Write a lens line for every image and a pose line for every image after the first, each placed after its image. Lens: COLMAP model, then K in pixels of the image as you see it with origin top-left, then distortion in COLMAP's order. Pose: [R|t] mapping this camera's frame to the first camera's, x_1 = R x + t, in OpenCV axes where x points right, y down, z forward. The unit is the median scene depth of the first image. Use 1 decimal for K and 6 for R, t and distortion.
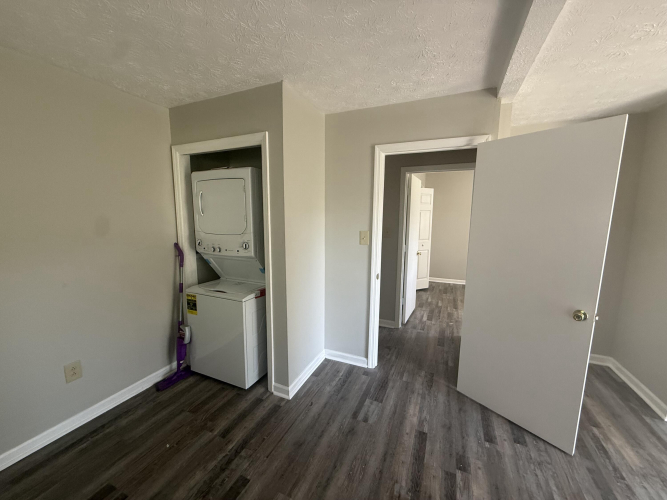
lens RADIAL K [[266.9, 0, 331.8], [0, 266.9, 251.1], [0, 0, 1]] dist [0.000261, -0.000086]
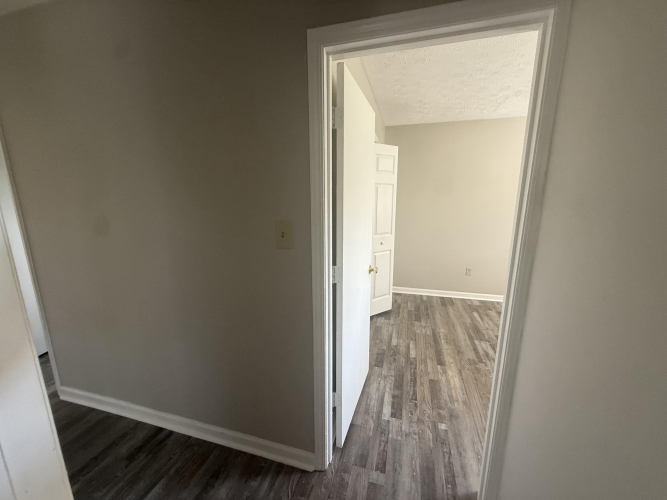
lens RADIAL K [[266.9, 0, 331.8], [0, 266.9, 251.1], [0, 0, 1]] dist [0.000261, -0.000086]
pose [[0.990306, -0.037789, 0.133662, 0.173943], [0.028793, 0.997228, 0.068614, -0.056042], [-0.135884, -0.064100, 0.988649, 0.491347]]
